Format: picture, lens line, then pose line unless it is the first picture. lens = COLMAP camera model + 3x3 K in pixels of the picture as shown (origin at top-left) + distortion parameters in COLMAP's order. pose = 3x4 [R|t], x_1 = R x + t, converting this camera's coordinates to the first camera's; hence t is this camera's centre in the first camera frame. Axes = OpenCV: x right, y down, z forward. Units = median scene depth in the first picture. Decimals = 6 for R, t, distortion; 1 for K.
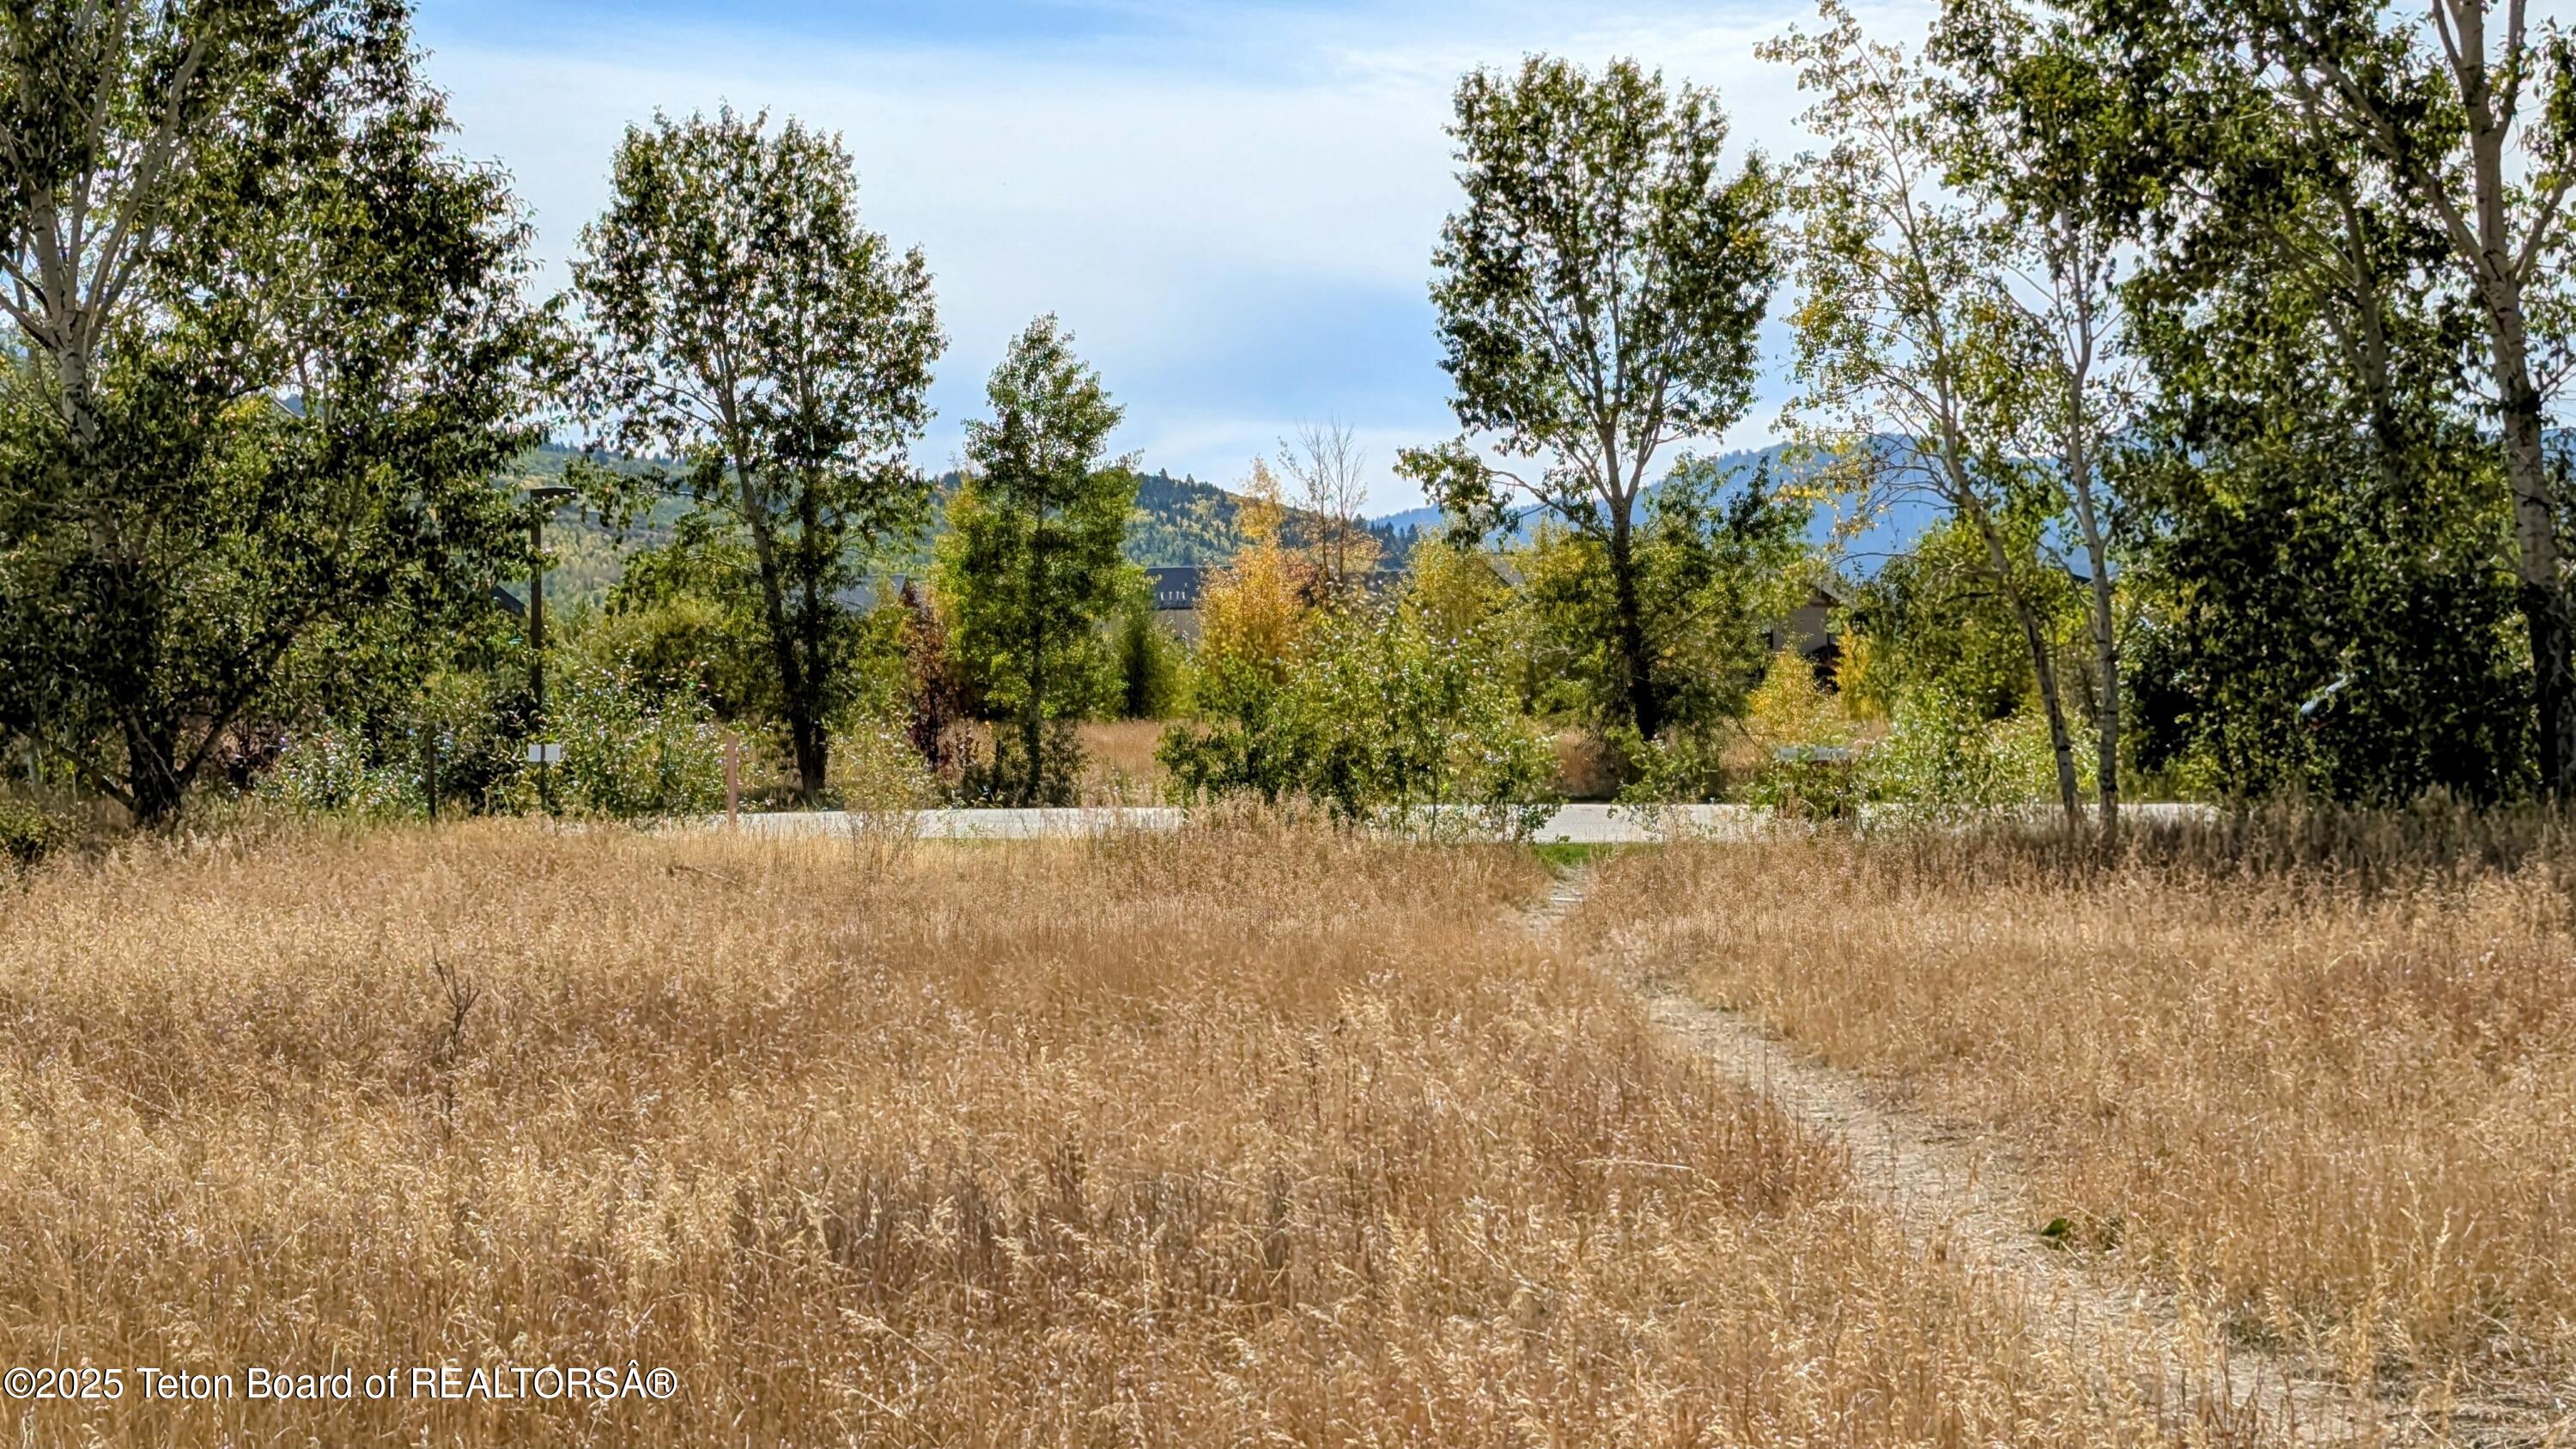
lens RADIAL K [[4125.0, 0, 1288.0], [0, 4125.0, 724.5], [0, 0, 1]] dist [0.014324, 0.109758]
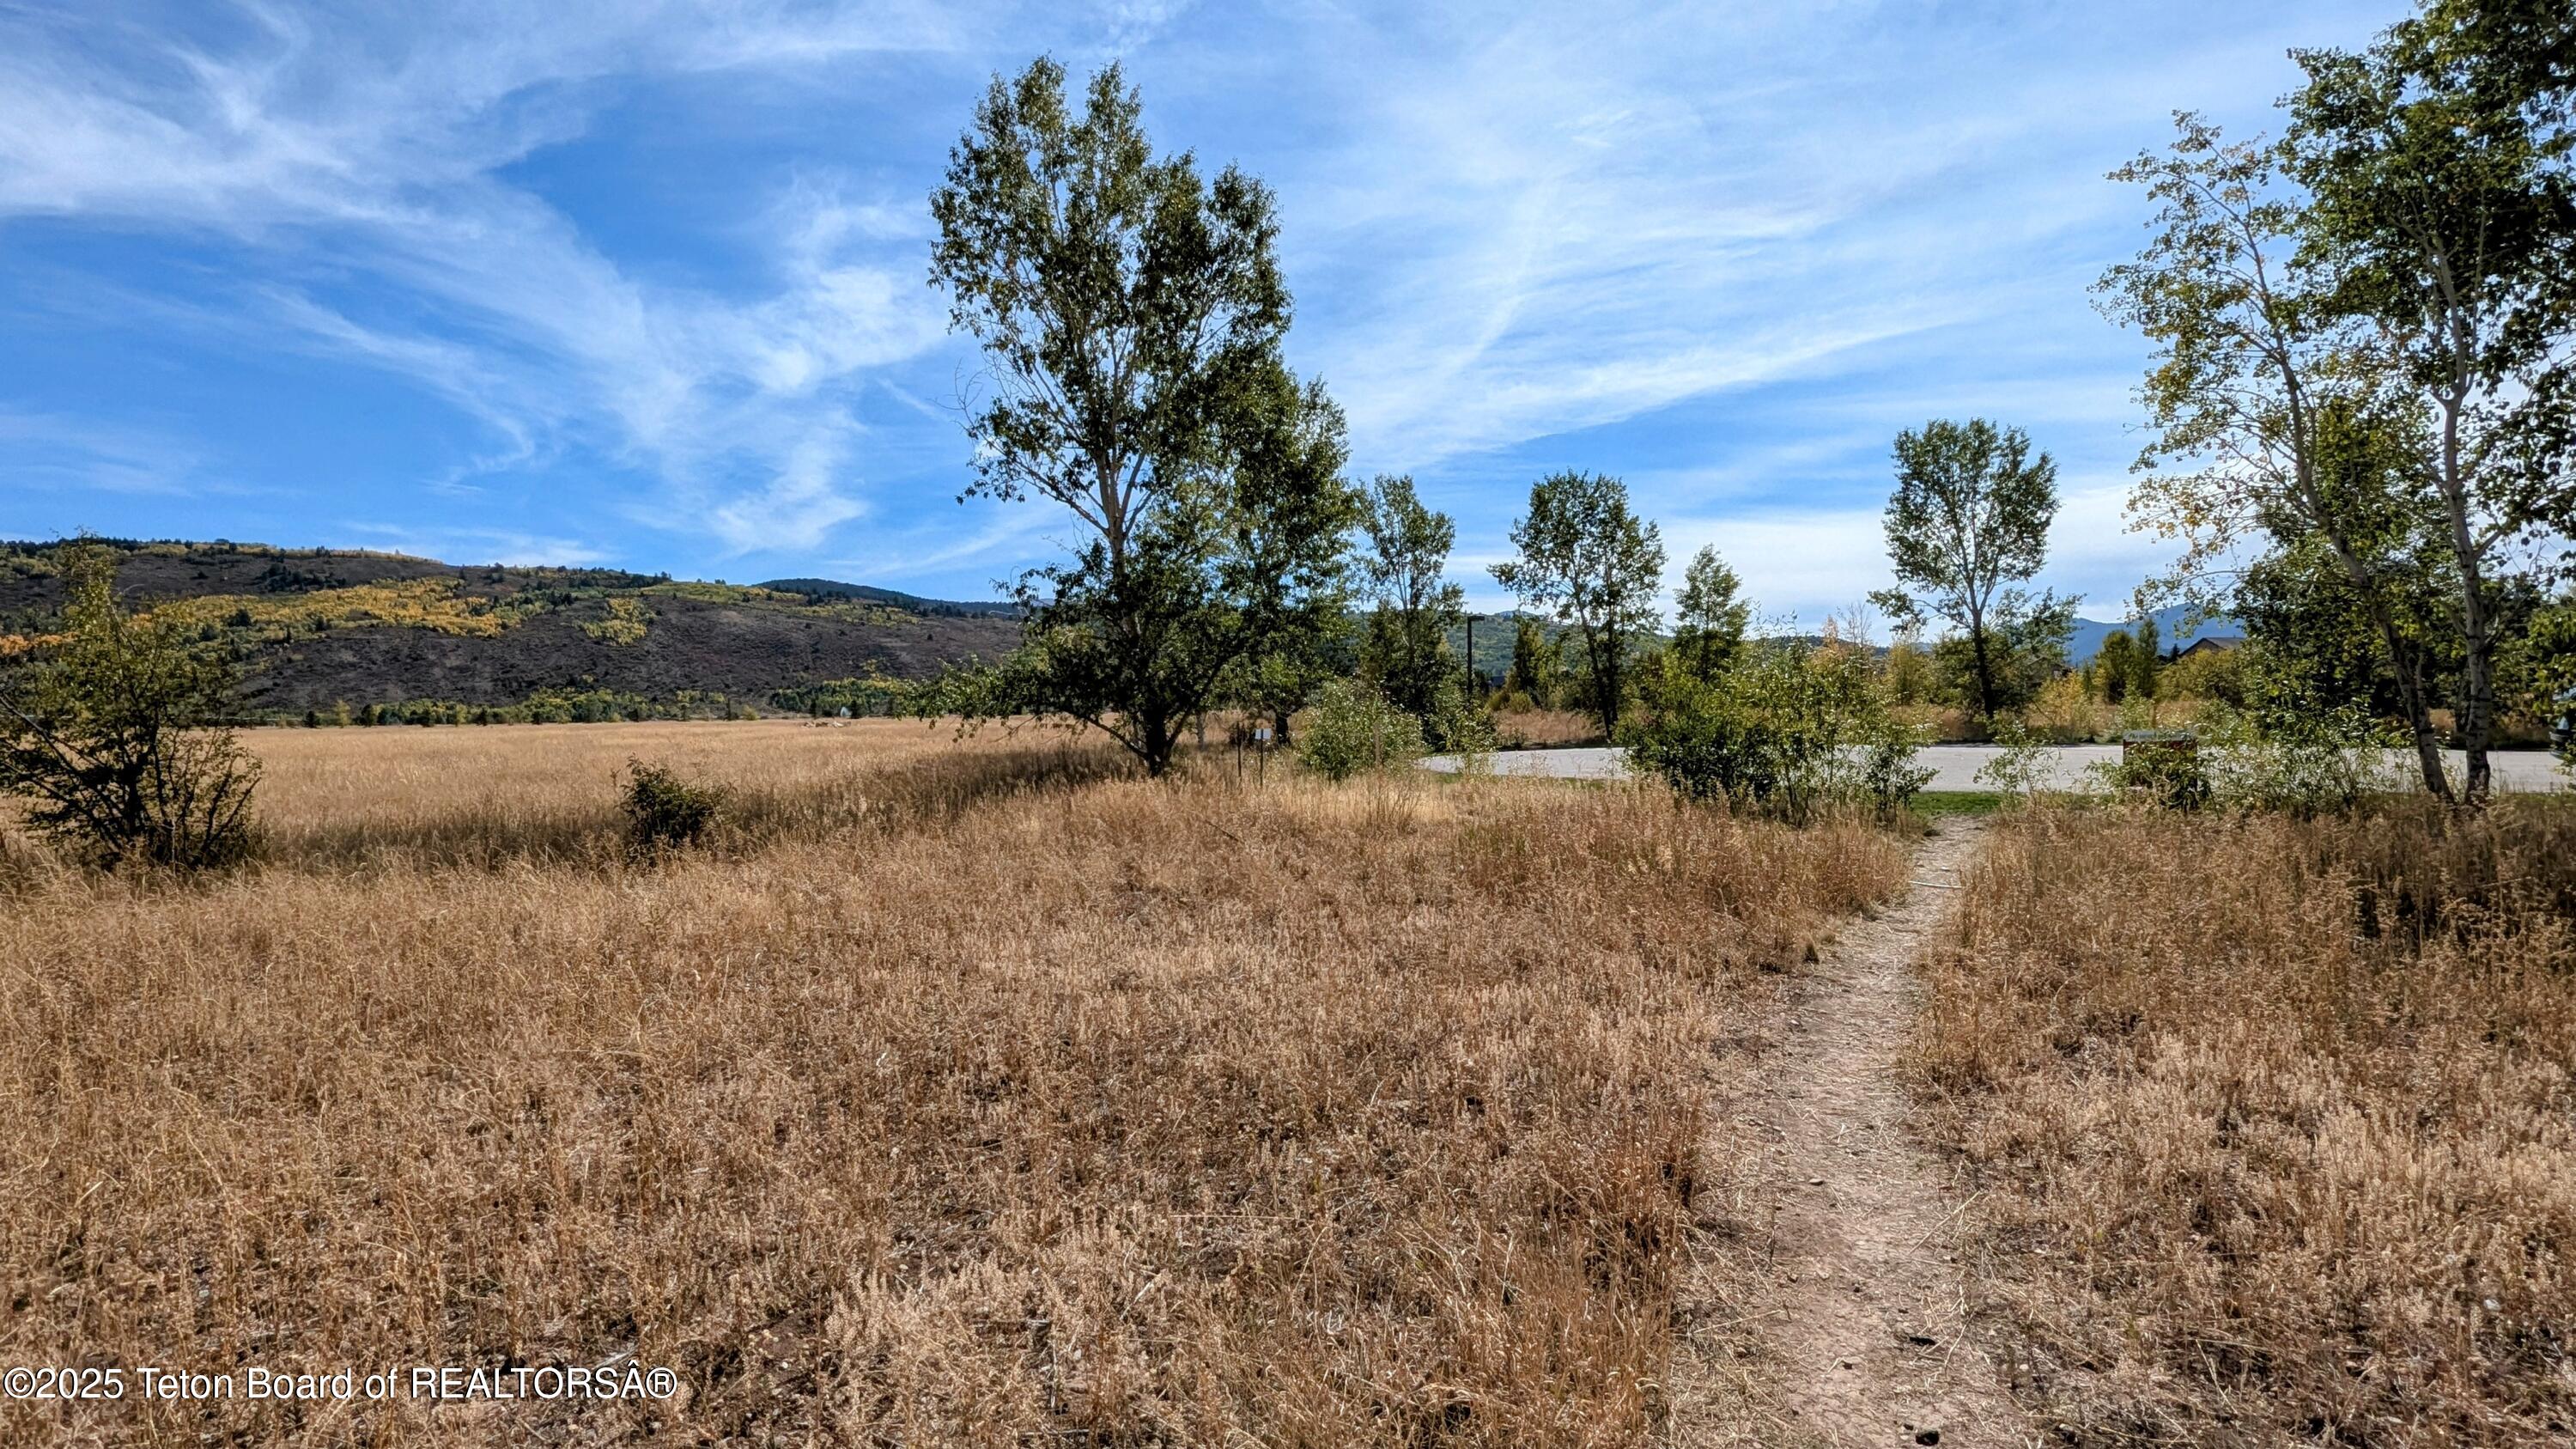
lens RADIAL K [[1229.0, 0, 1301.4], [0, 1229.0, 709.7], [0, 0, 1]] dist [0.022161, -0.001288]
pose [[0.913722, -0.010629, -0.406200, 0.016581], [0.010181, 0.999943, -0.003264, -0.000491], [0.406212, -0.001153, 0.913778, 0.224964]]
